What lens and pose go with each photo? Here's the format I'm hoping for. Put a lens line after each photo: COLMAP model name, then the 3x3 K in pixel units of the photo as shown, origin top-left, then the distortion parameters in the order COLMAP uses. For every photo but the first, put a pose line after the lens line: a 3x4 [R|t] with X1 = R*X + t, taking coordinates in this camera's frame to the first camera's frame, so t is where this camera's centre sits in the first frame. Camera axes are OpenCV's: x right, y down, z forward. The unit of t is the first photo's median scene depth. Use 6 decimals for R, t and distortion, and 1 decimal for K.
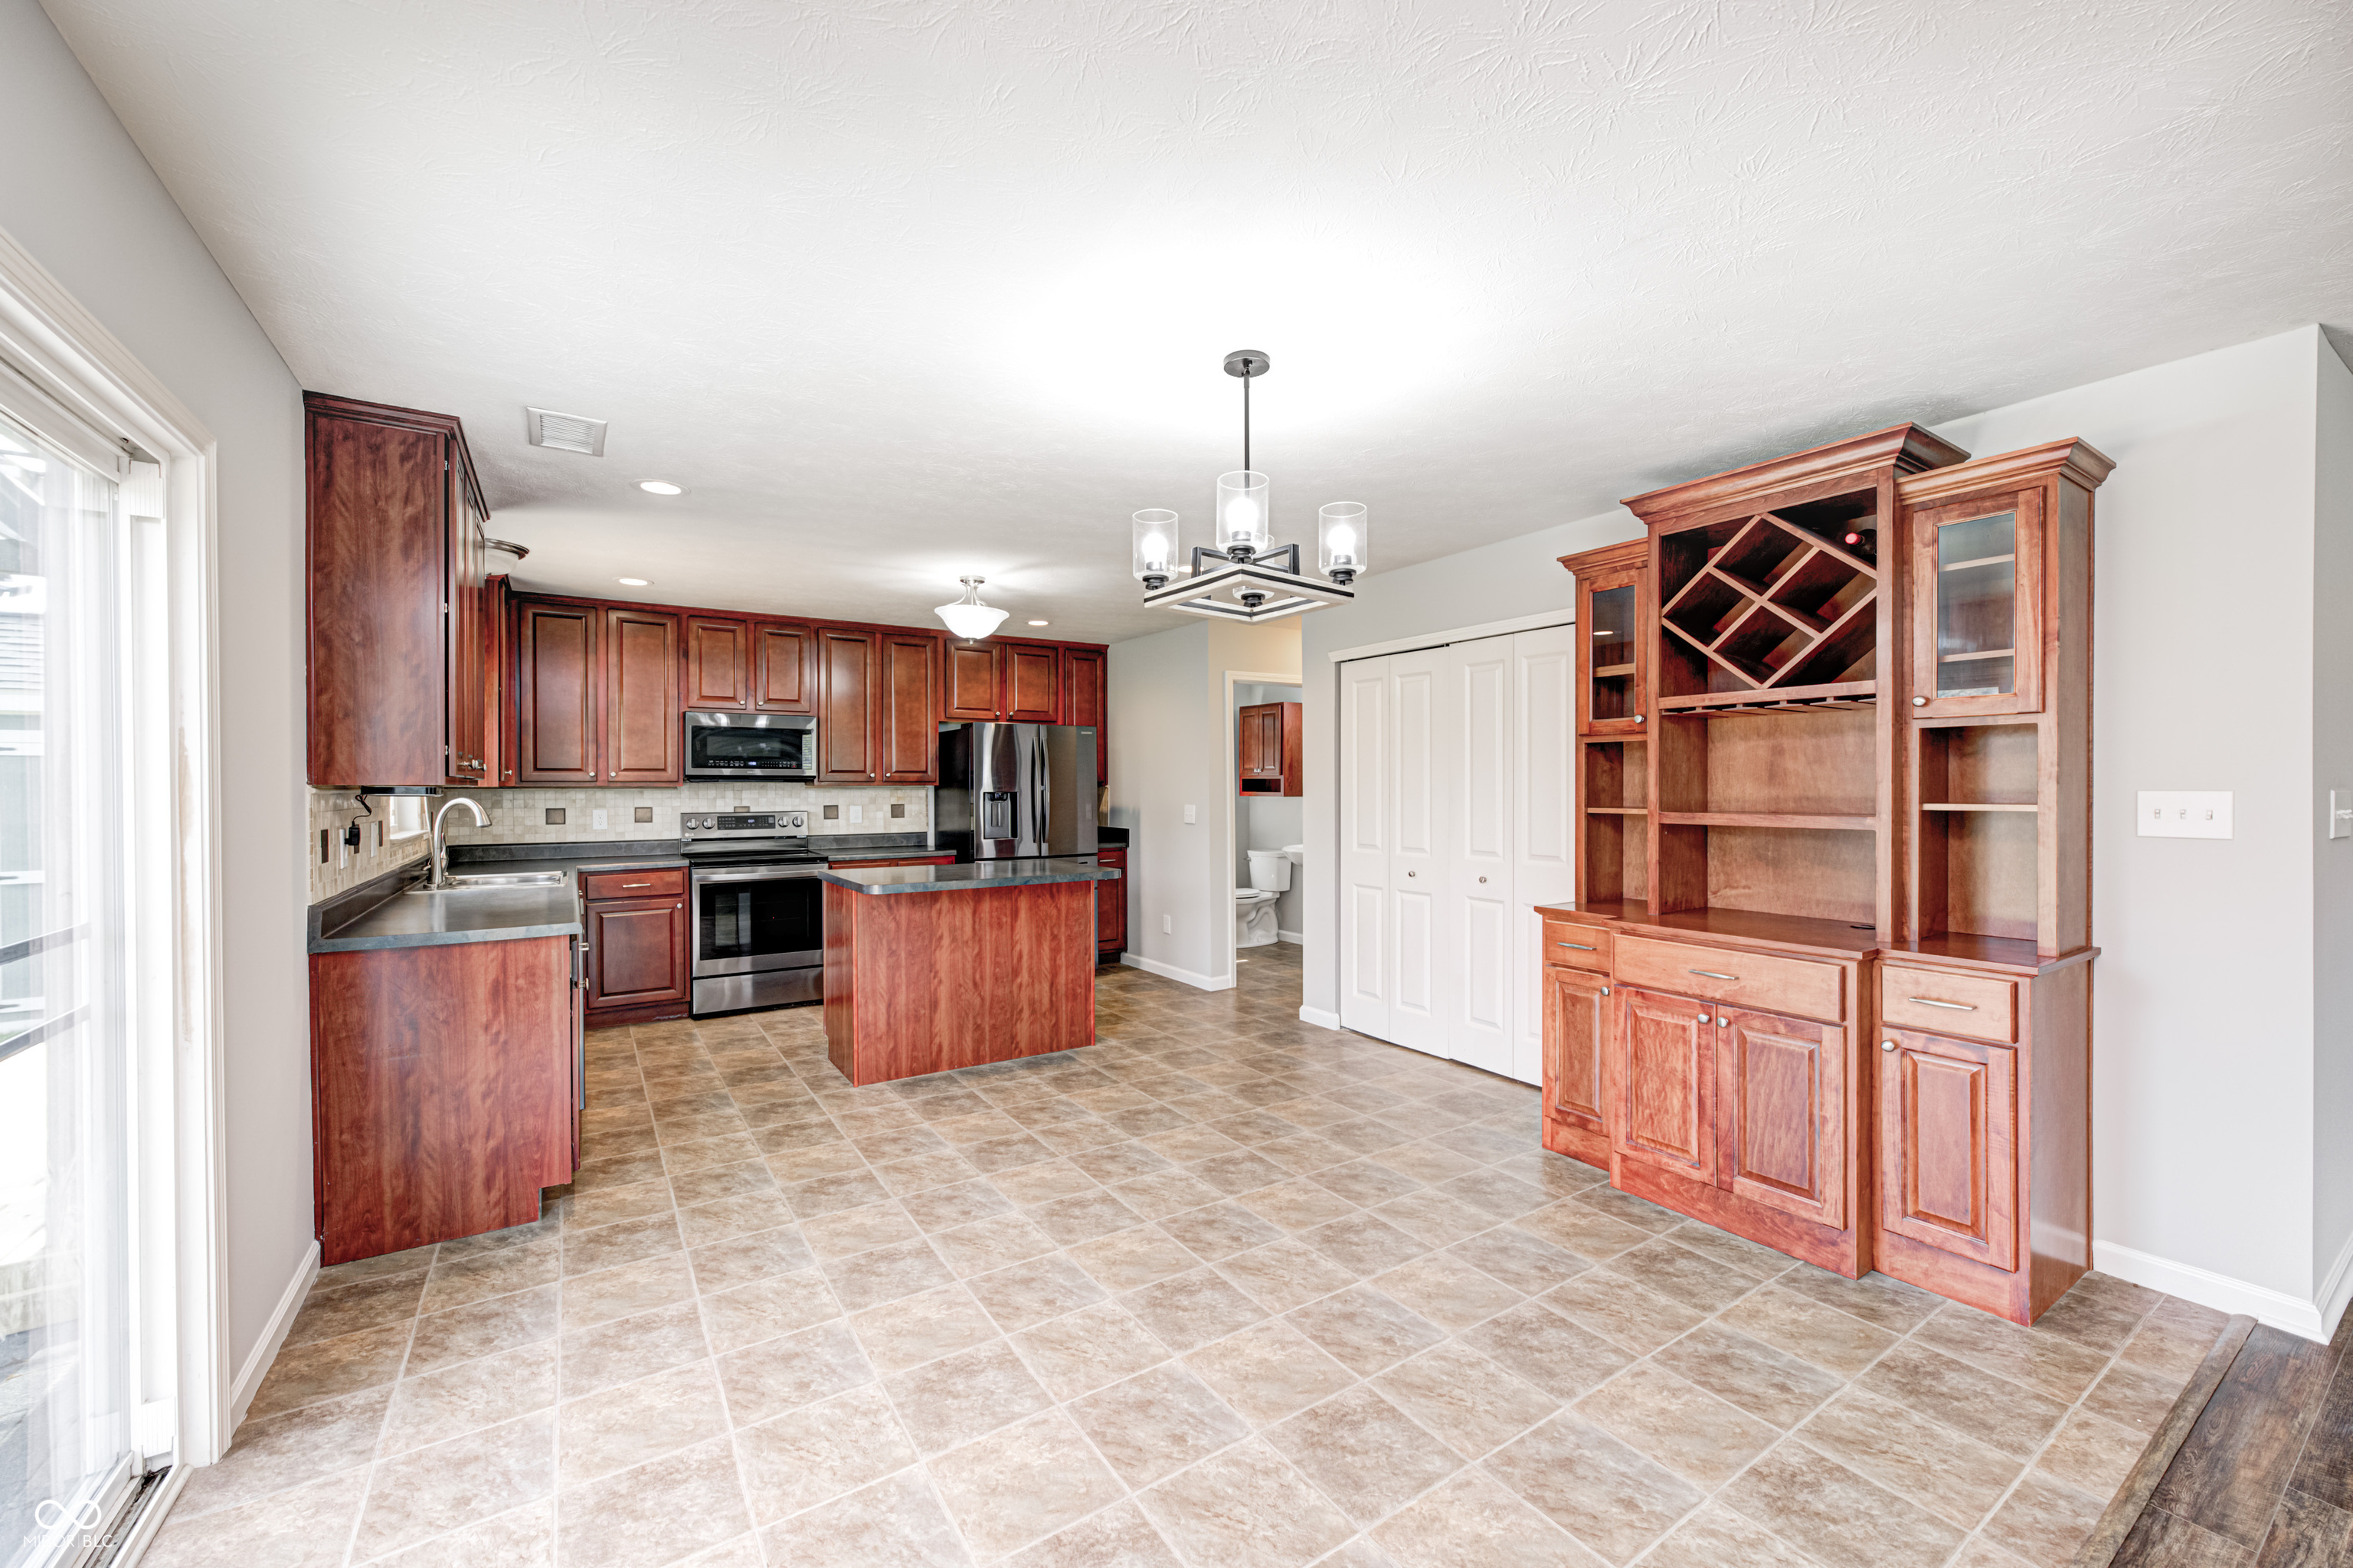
lens RADIAL K [[928.1, 0, 1180.3], [0, 928.1, 785.9], [0, 0, 1]] dist [0.000232, 0.000002]
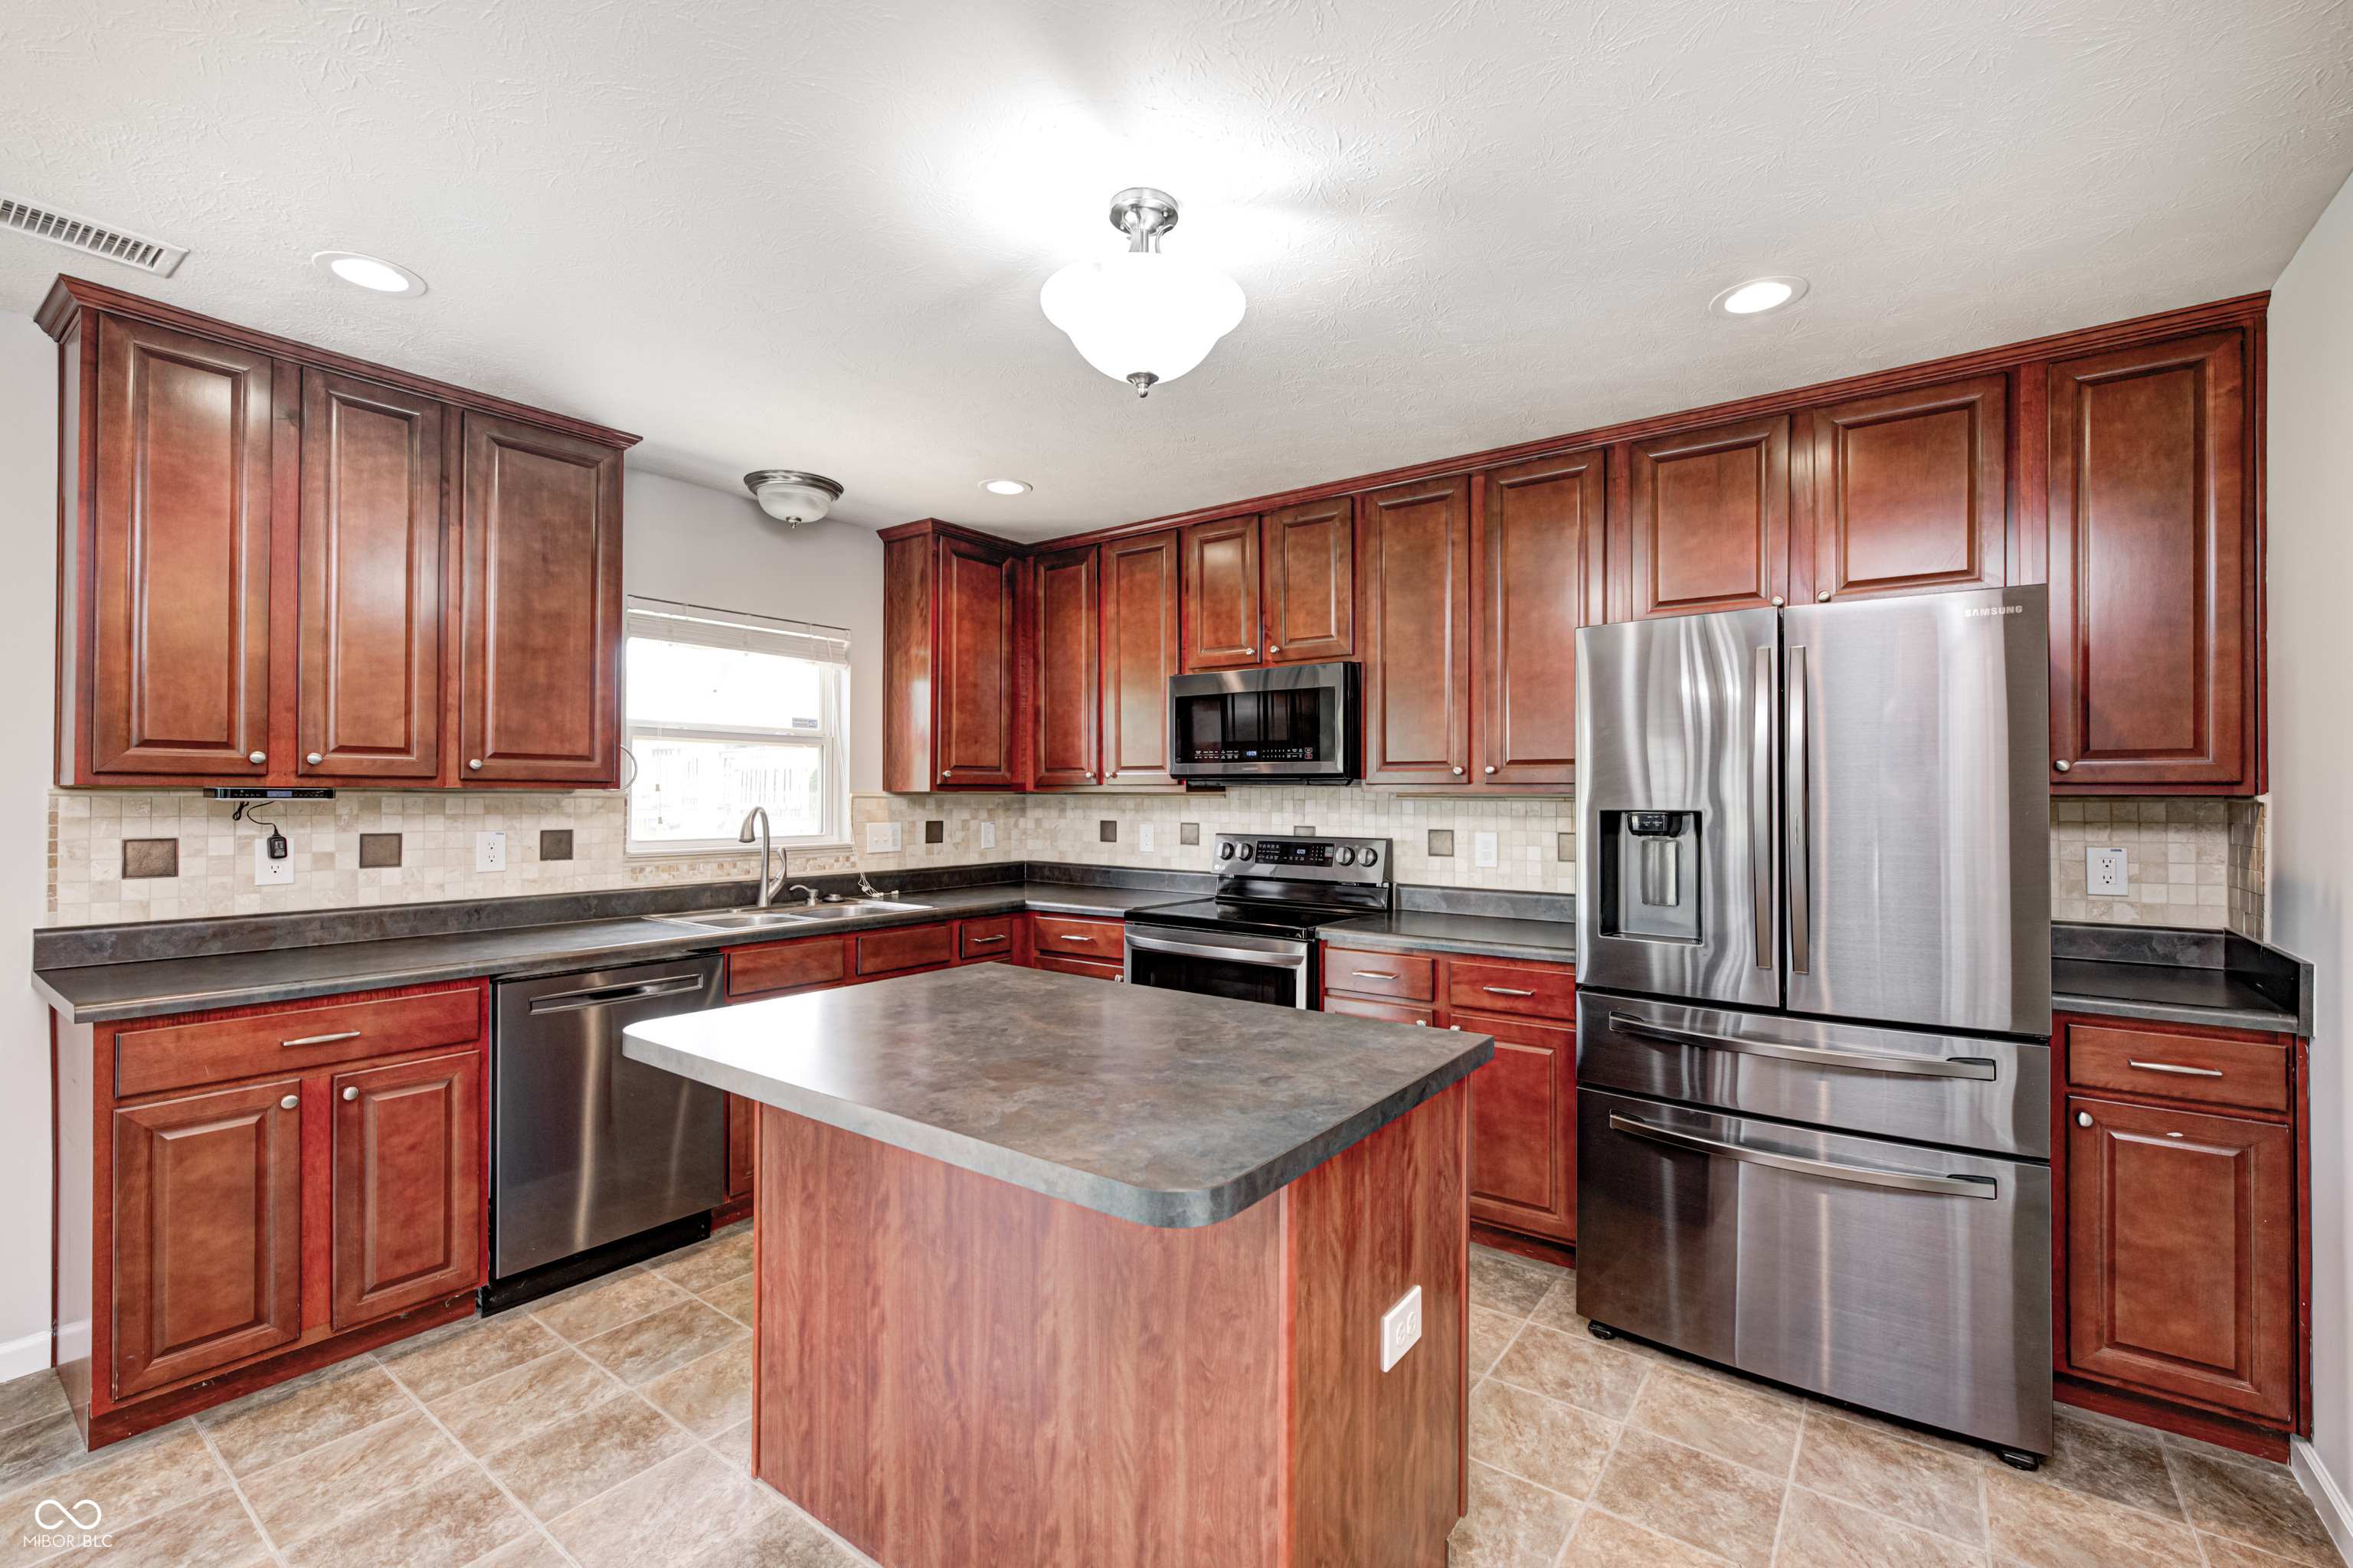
lens RADIAL K [[1006.6, 0, 1176.2], [0, 1006.6, 791.4], [0, 0, 1]] dist [-0.003161, -0.000067]
pose [[0.345099, 0.000614, -0.938566, 0.144890], [-0.005101, 0.999986, -0.001222, 0.000695], [0.938553, 0.005210, 0.345097, 0.903059]]
